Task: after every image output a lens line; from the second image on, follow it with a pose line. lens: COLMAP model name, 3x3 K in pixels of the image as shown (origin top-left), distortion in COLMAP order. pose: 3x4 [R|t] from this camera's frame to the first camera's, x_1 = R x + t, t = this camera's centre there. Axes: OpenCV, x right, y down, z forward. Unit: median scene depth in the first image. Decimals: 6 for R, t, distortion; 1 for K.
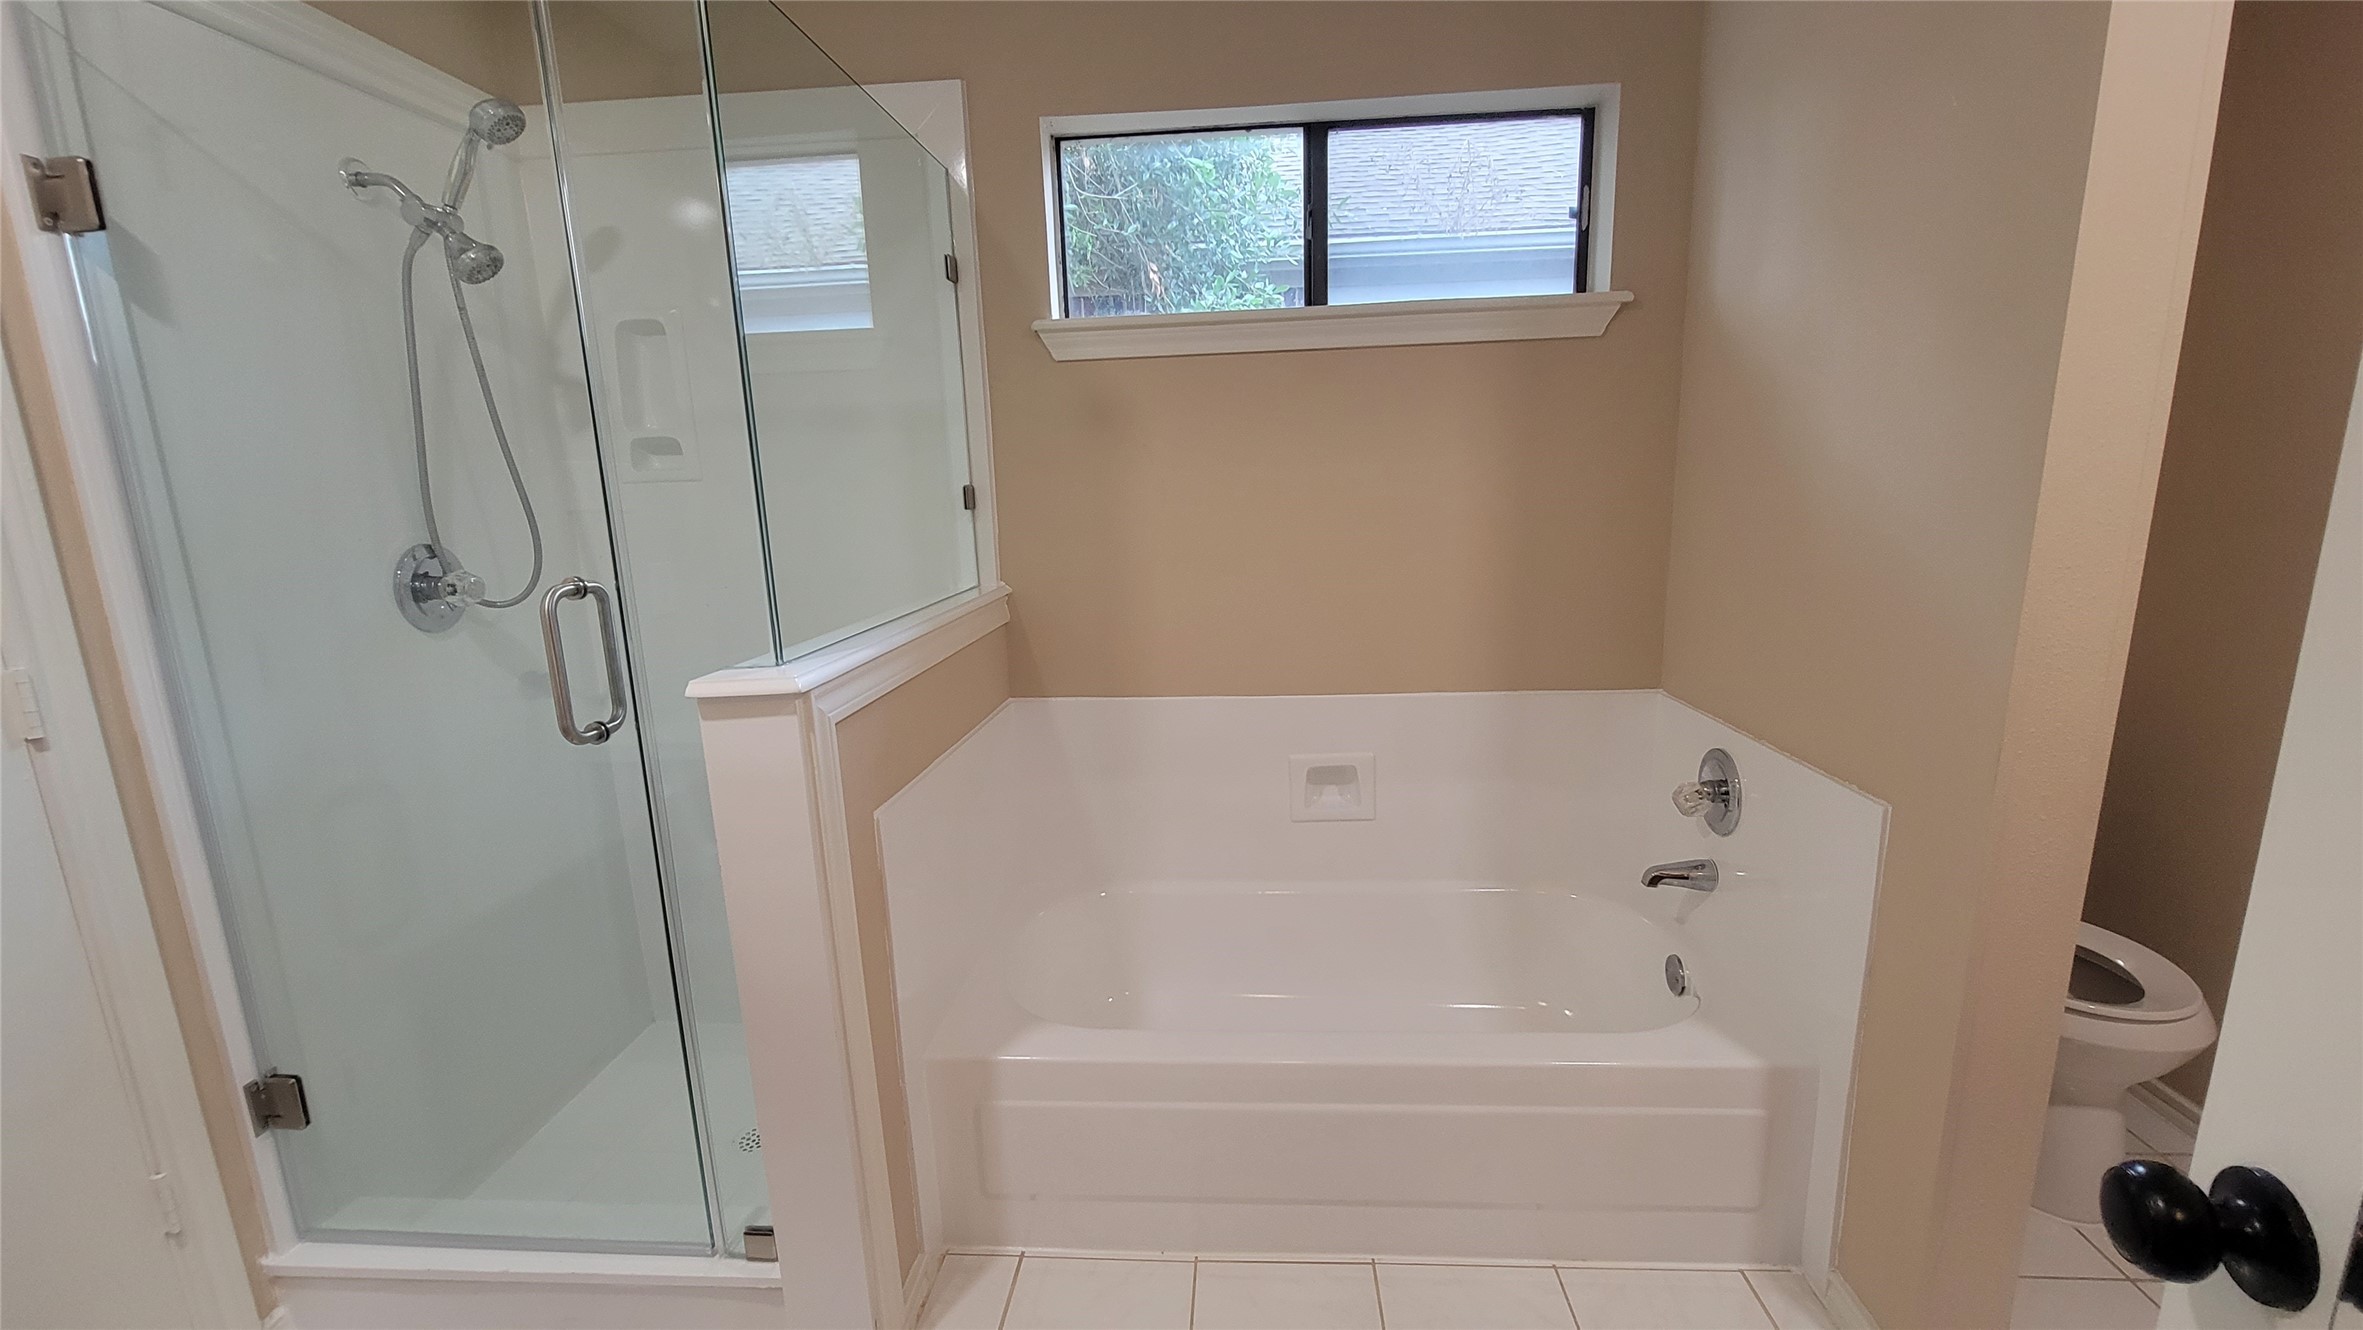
lens RADIAL K [[962.6, 0, 1190.7], [0, 962.6, 661.3], [0, 0, 1]] dist [-0.002874, -0.000721]
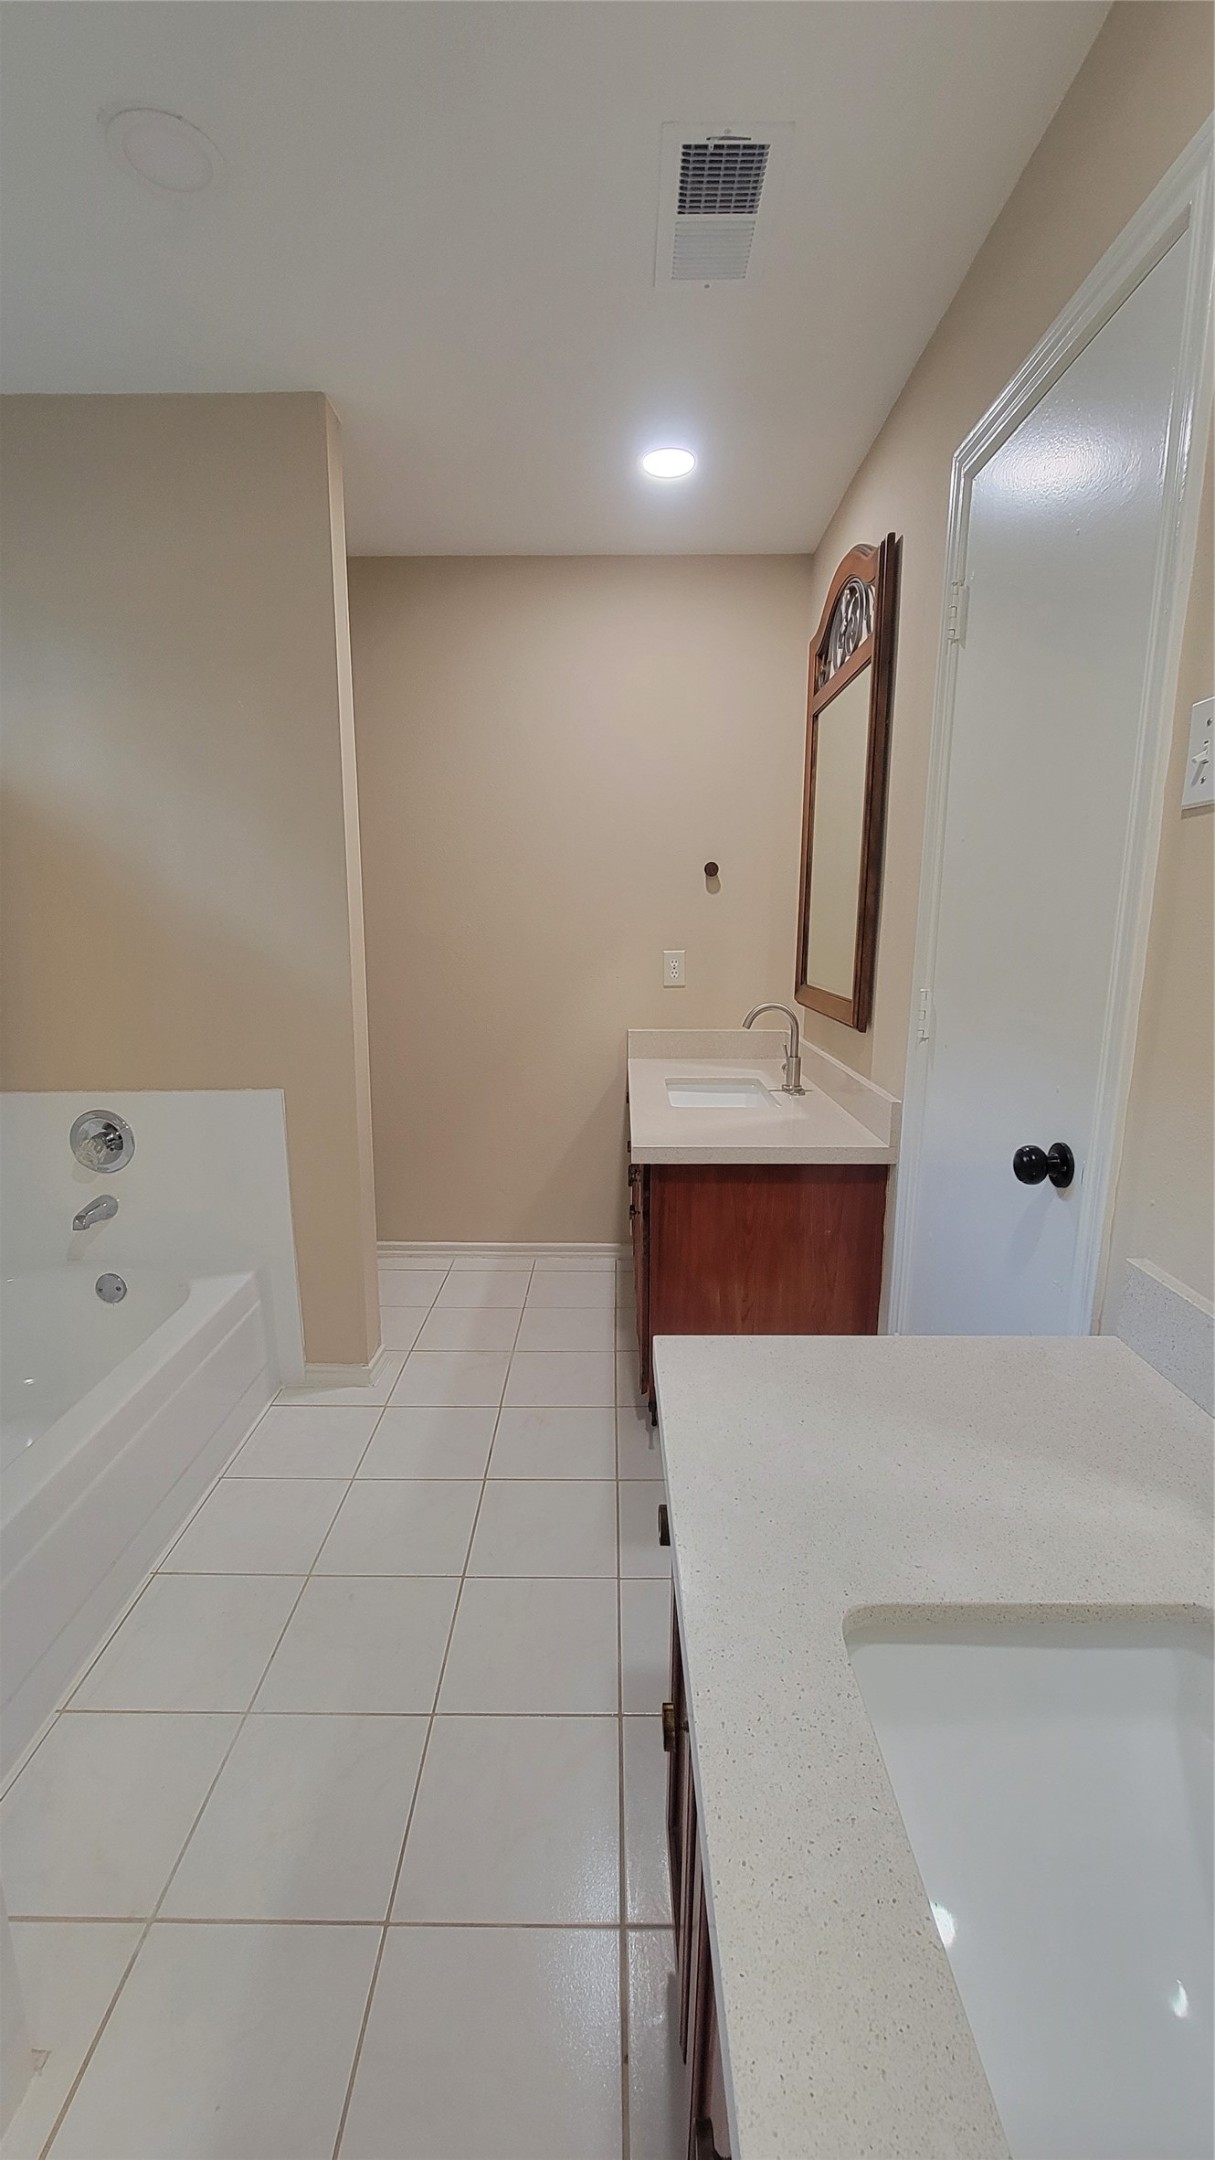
lens RADIAL K [[869.8, 0, 611.0], [0, 869.8, 1079.9], [0, 0, 1]] dist [-0.006739, -0.000190]
pose [[-0.047517, -0.157884, 0.986314, -0.773117], [0.182408, 0.969454, 0.163973, -0.017558], [-0.982074, 0.187703, -0.017266, 0.373176]]
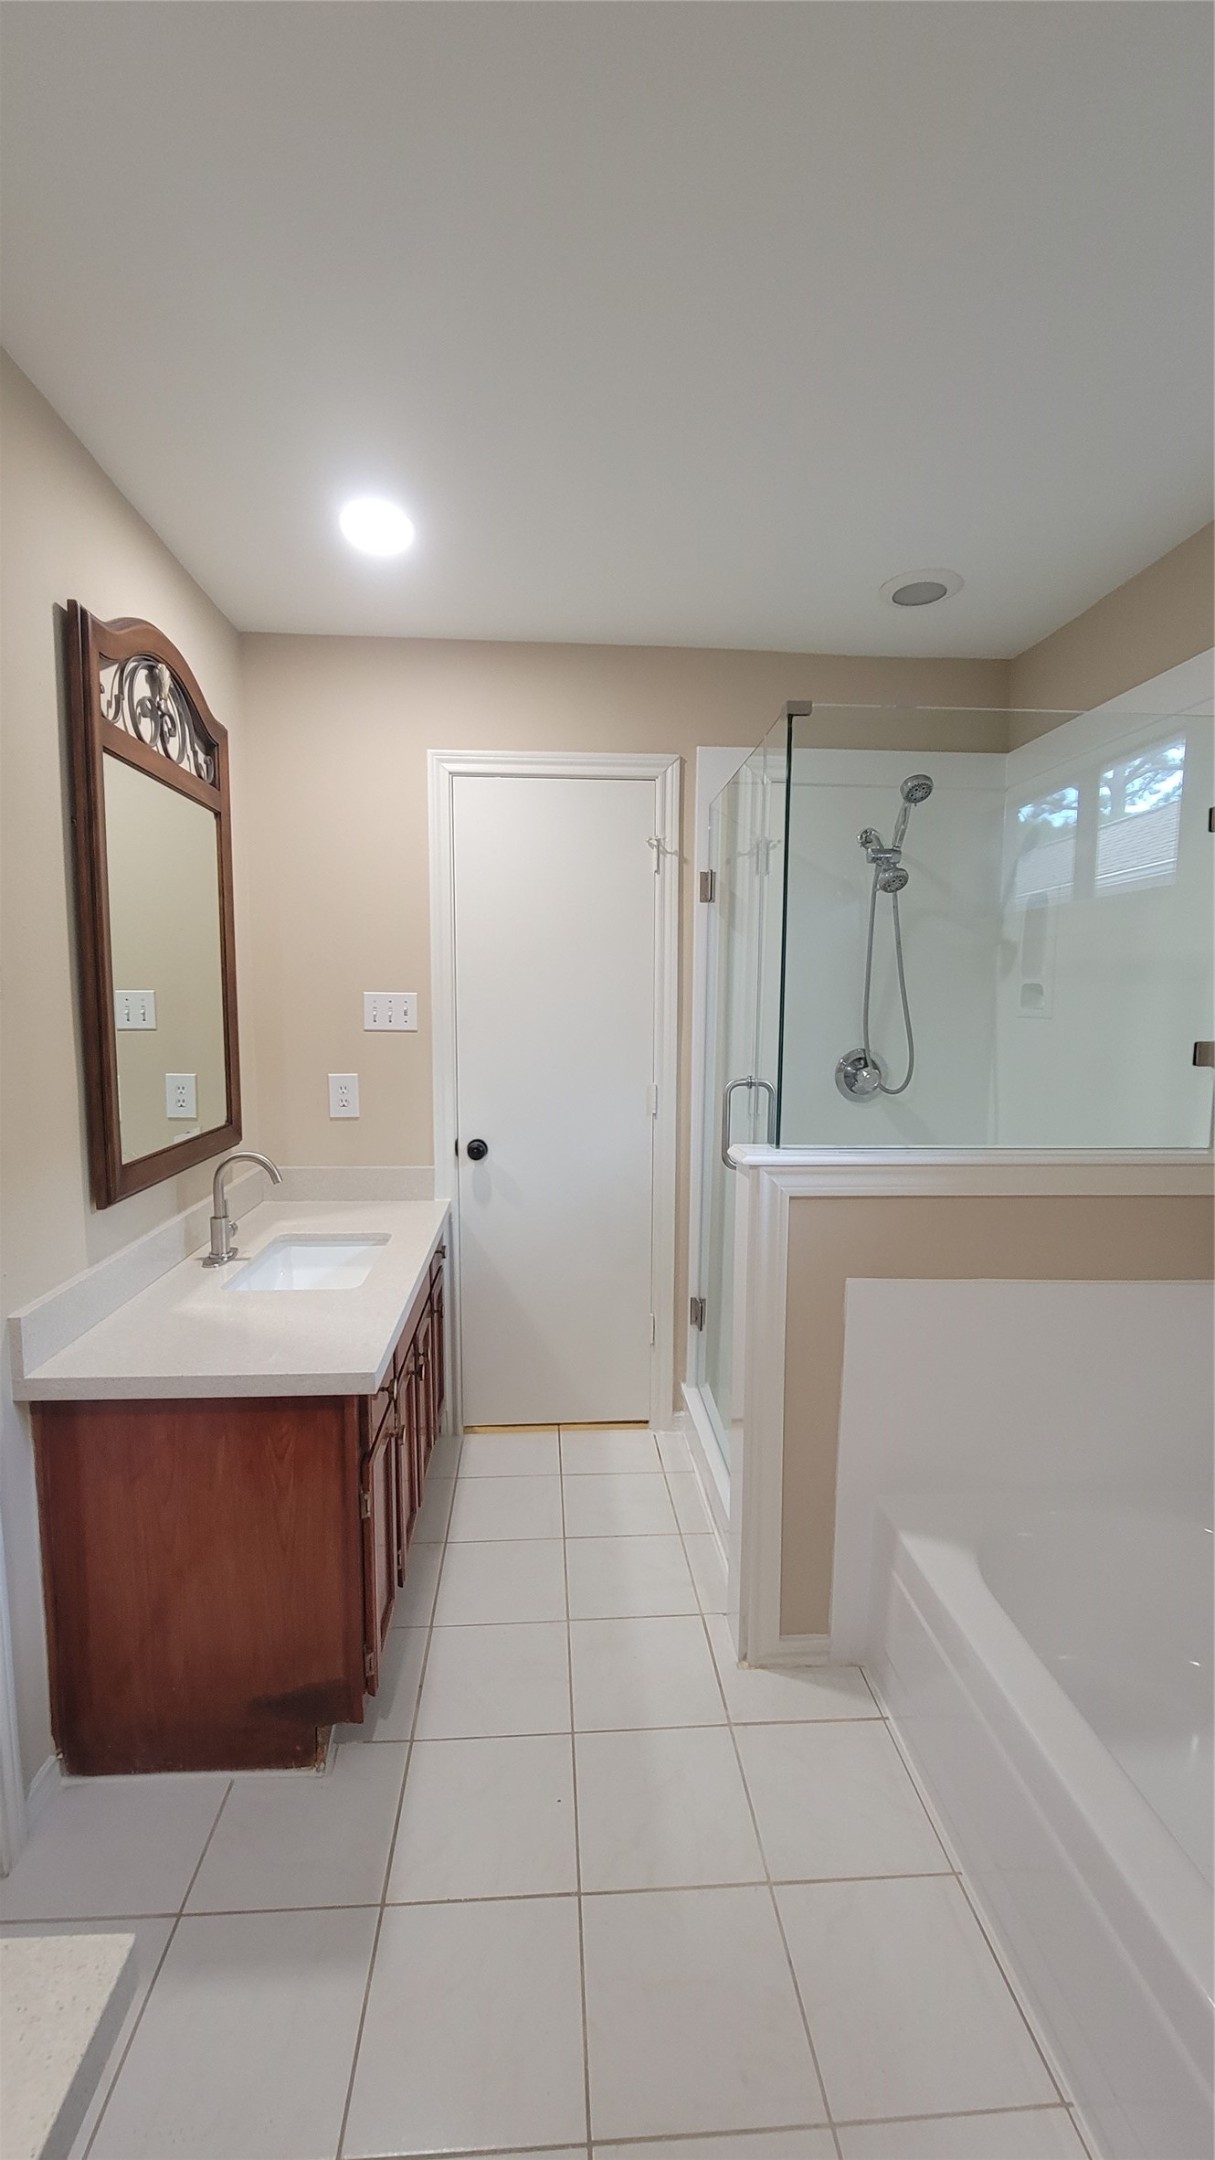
lens RADIAL K [[869.8, 0, 607.2], [0, 869.8, 1089.3], [0, 0, 1]] dist [-0.006739, -0.000190]
pose [[0.132371, 0.136635, -0.981738, 0.691609], [-0.199218, 0.973910, 0.108684, -0.145644], [0.970974, 0.181193, 0.156138, 0.407798]]
